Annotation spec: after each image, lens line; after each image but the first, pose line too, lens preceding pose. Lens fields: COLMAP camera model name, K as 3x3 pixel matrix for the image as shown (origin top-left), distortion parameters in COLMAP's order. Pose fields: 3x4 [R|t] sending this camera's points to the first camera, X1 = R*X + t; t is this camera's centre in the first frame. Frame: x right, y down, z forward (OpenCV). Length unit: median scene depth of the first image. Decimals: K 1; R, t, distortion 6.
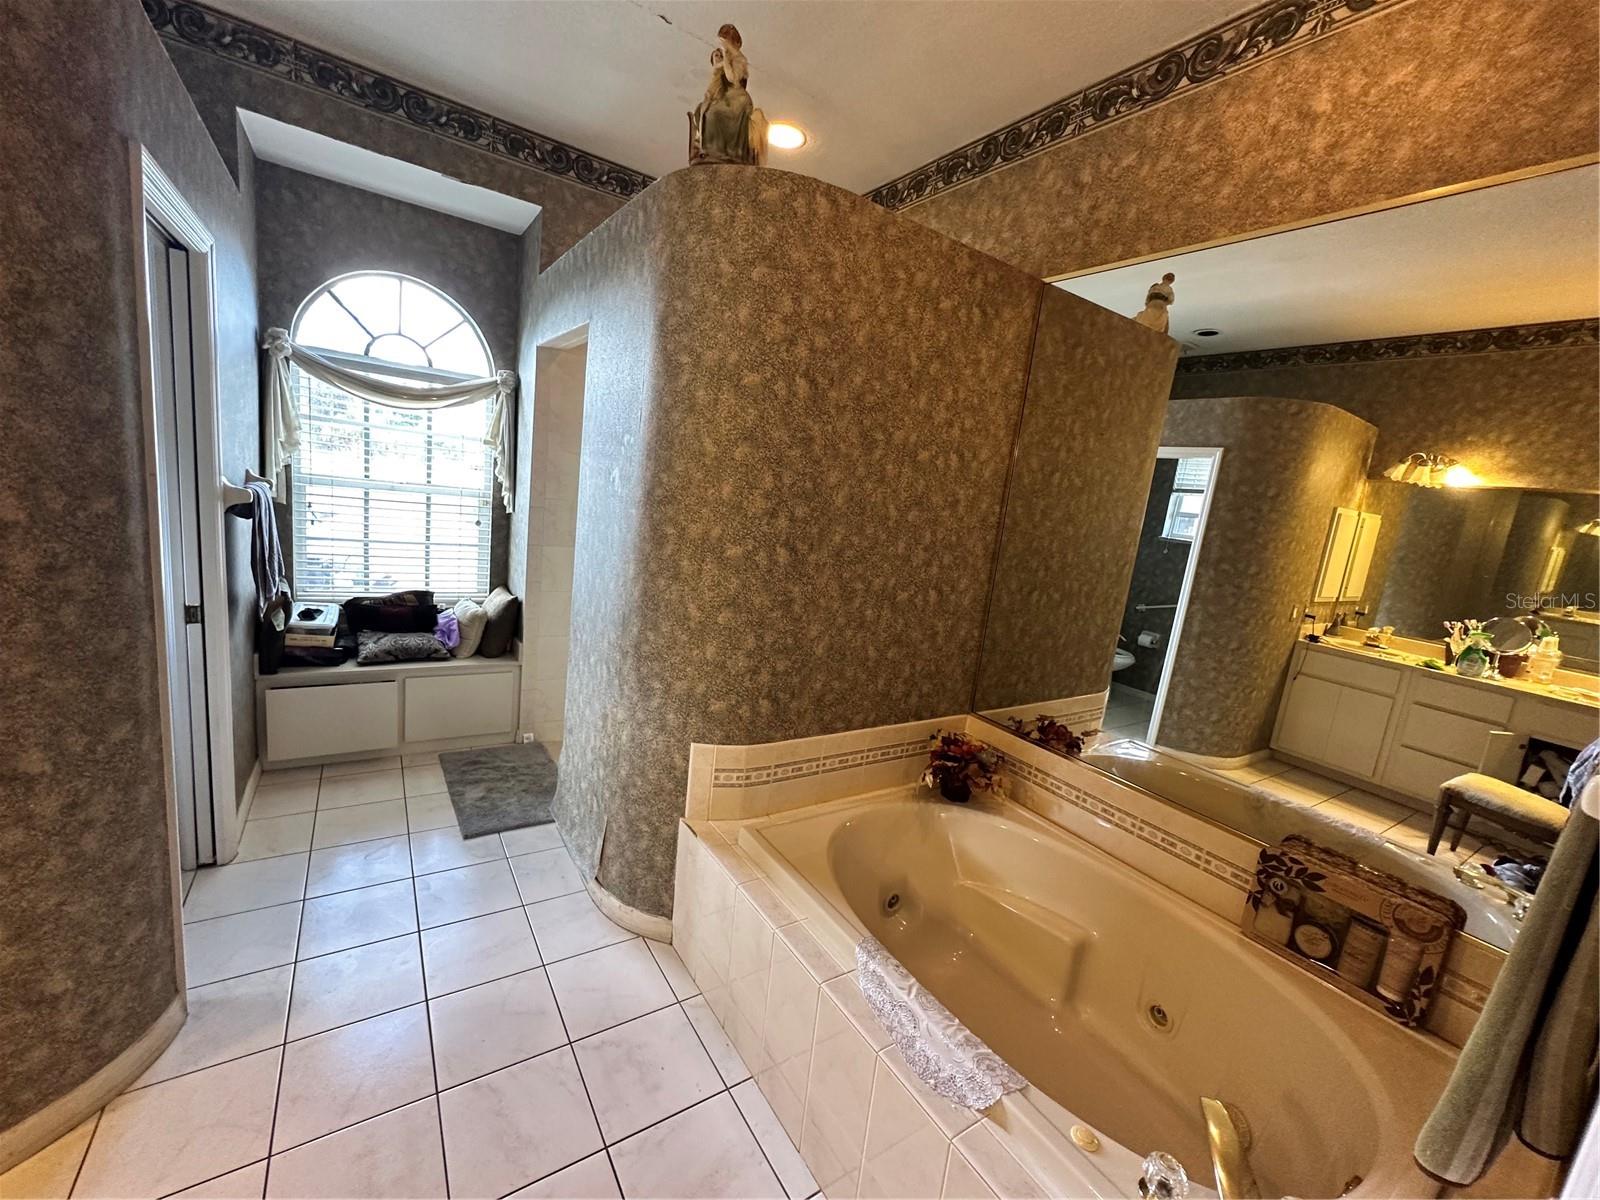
lens RADIAL K [[639.5, 0, 800.7], [0, 639.5, 603.9], [0, 0, 1]] dist [-0.006377, 0.001395]
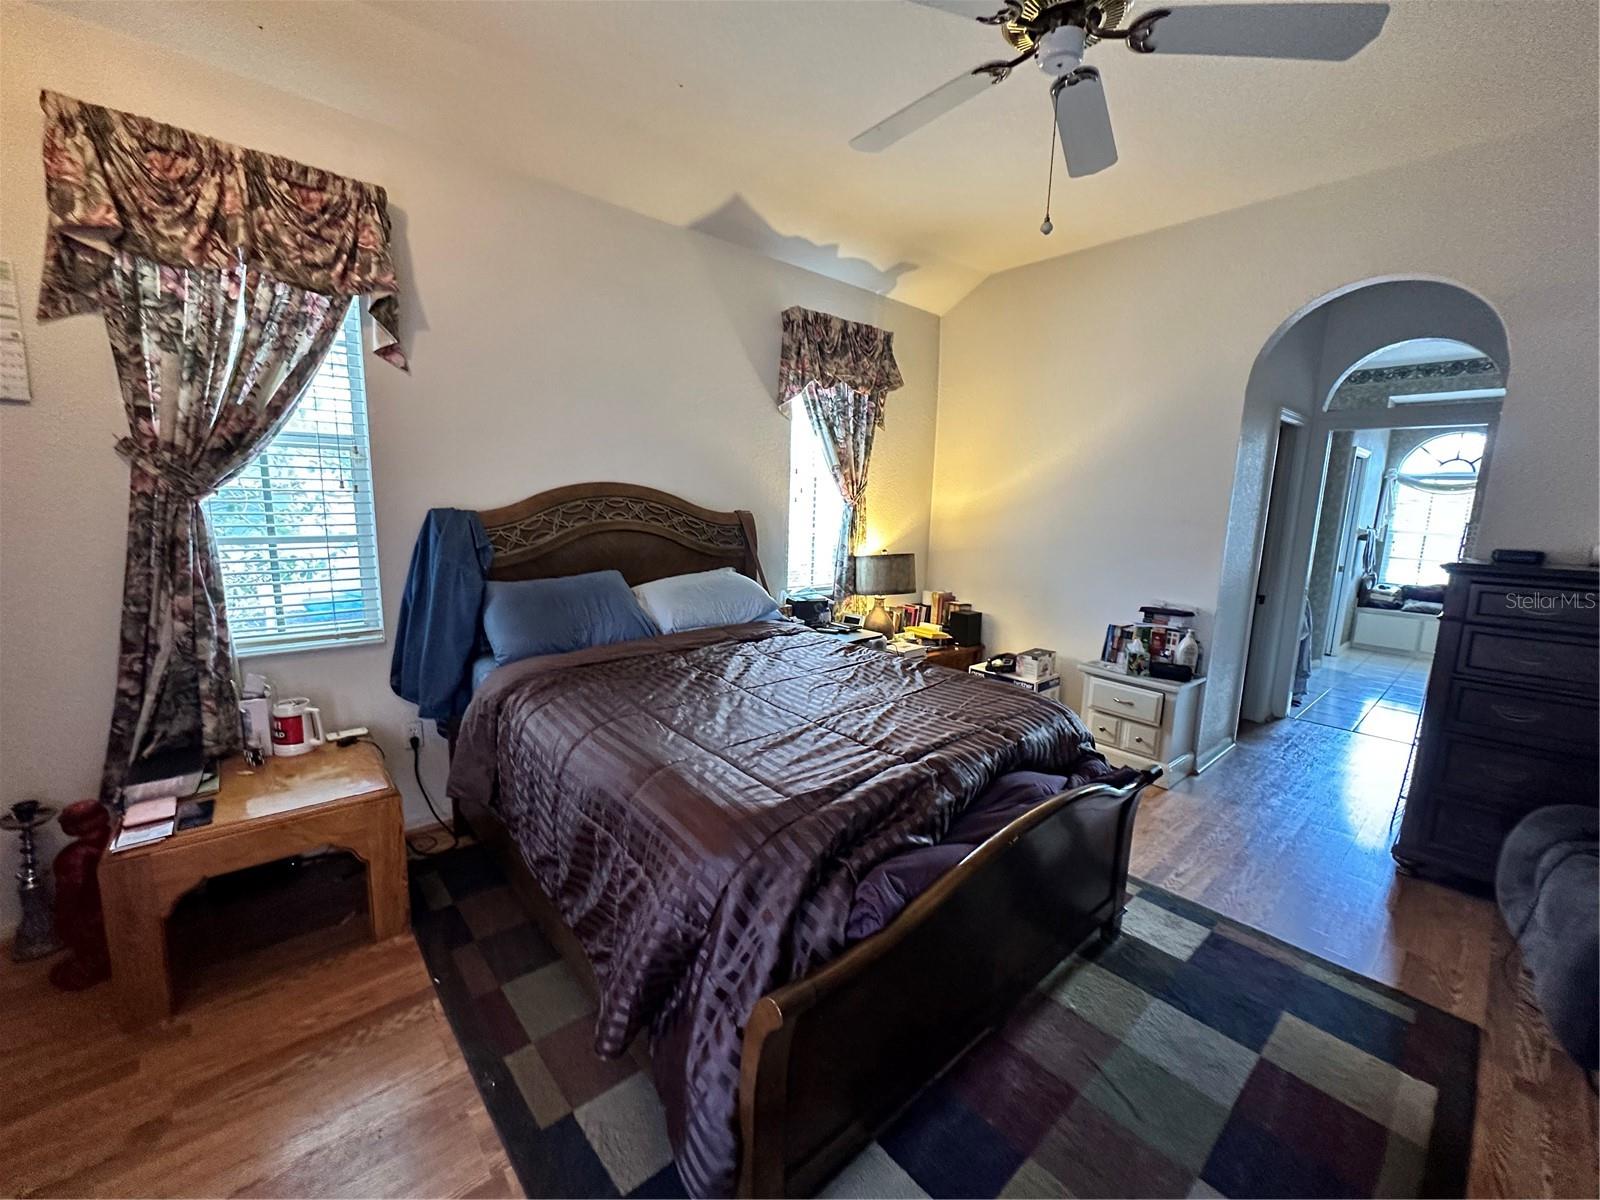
lens RADIAL K [[639.5, 0, 783.8], [0, 639.5, 603.2], [0, 0, 1]] dist [-0.006377, 0.001395]
pose [[0.118603, 0.045021, -0.991921, 1.341304], [-0.193137, 0.980938, 0.021429, 0.470480], [0.973977, 0.189035, 0.125037, -1.479548]]
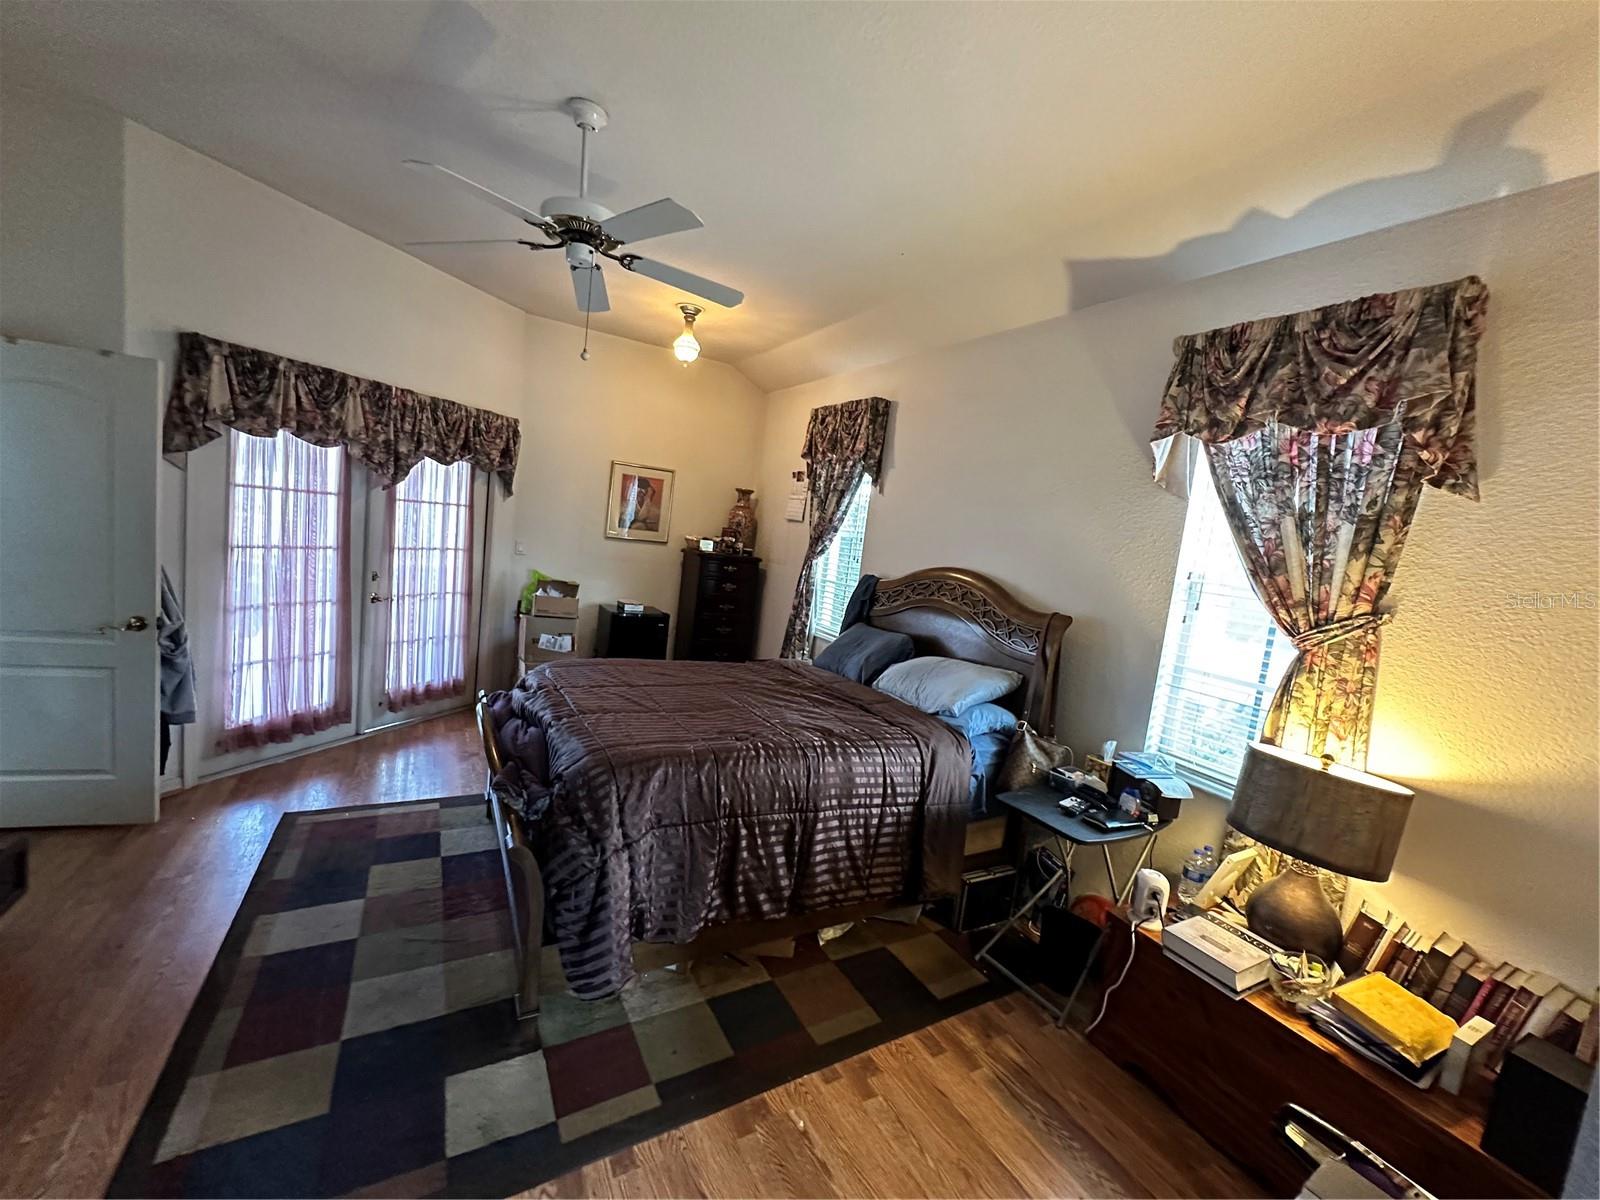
lens RADIAL K [[639.5, 0, 797.3], [0, 639.5, 598.2], [0, 0, 1]] dist [-0.006377, 0.001395]
pose [[-0.969817, -0.239852, 0.043895, 0.416649], [-0.217506, 0.932330, 0.288879, 0.098528], [-0.110213, 0.270613, -0.956359, -0.403884]]
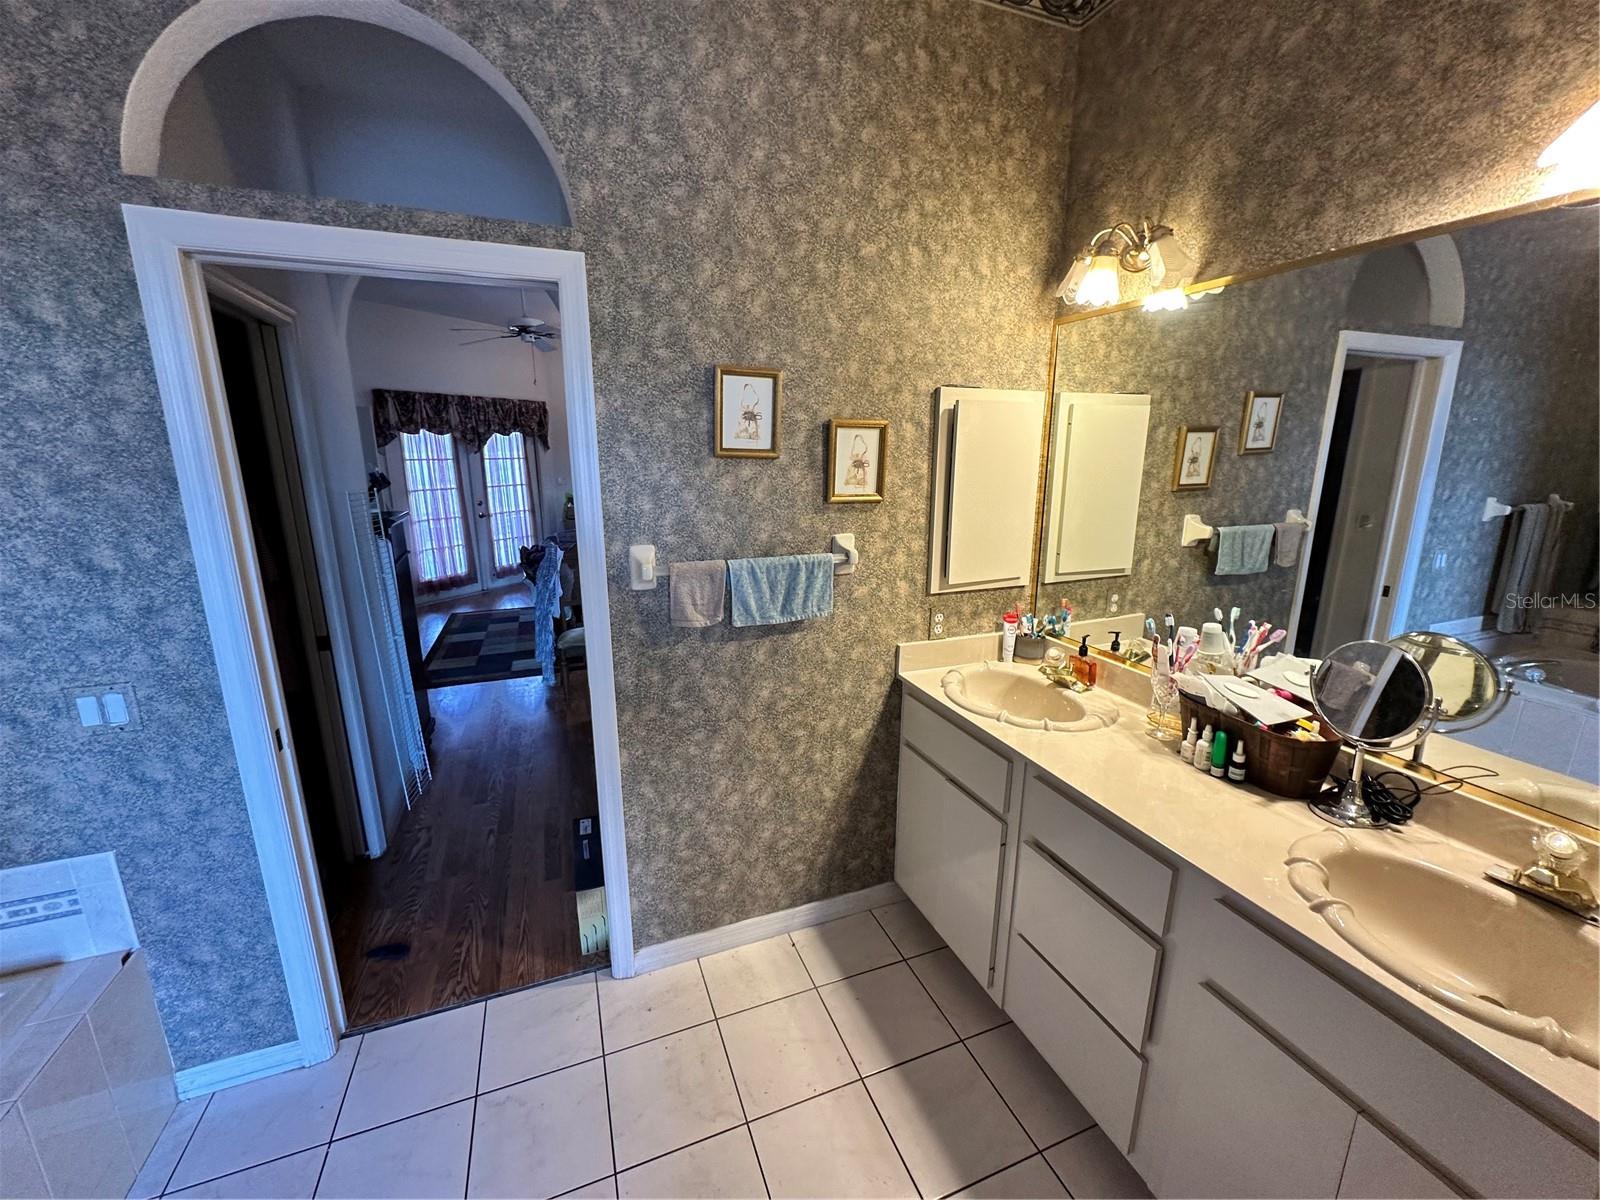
lens RADIAL K [[639.5, 0, 796.5], [0, 639.5, 598.8], [0, 0, 1]] dist [-0.006377, 0.001395]
pose [[-0.968572, -0.167233, 0.184124, -0.412372], [-0.076855, 0.905236, 0.417902, -0.168651], [-0.236563, 0.390617, -0.889638, 0.505261]]
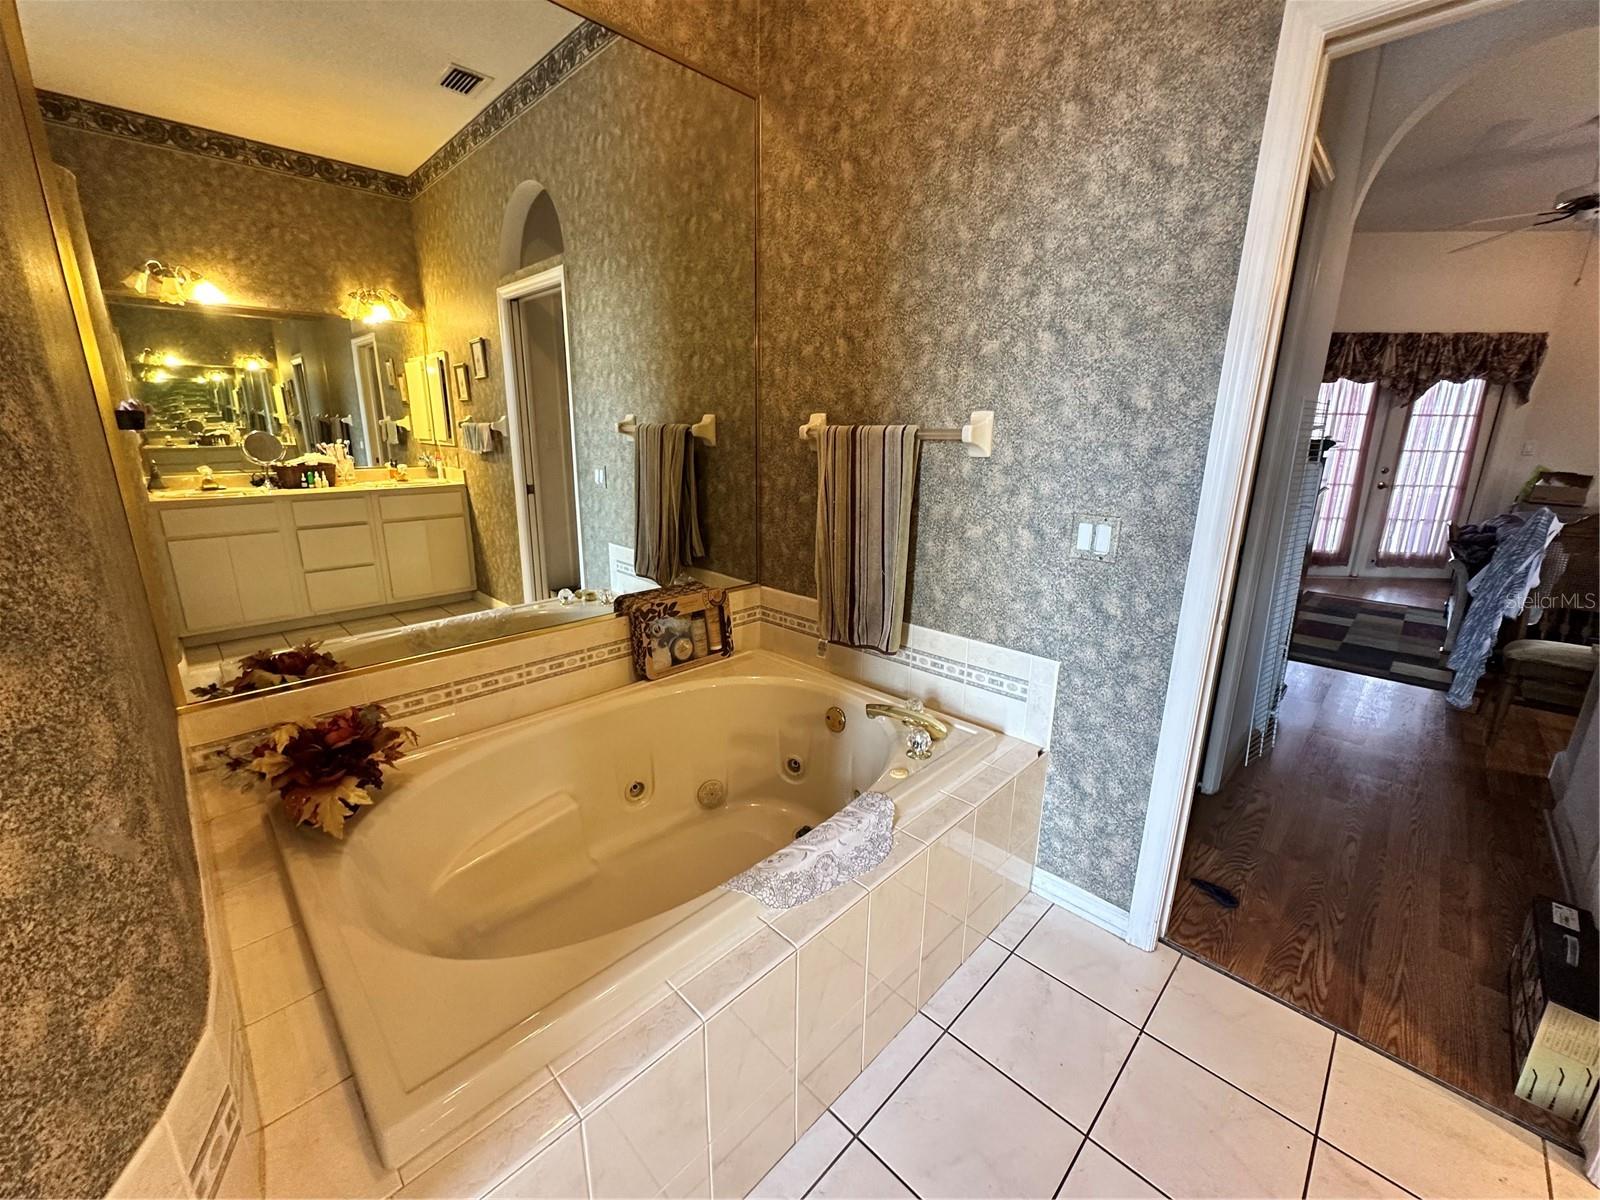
lens RADIAL K [[639.5, 0, 801.5], [0, 639.5, 594.1], [0, 0, 1]] dist [-0.006377, 0.001395]
pose [[-0.195868, -0.361967, 0.911381, -0.293639], [0.142877, 0.908932, 0.391701, -0.055289], [-0.970166, 0.206937, -0.126314, 0.556563]]
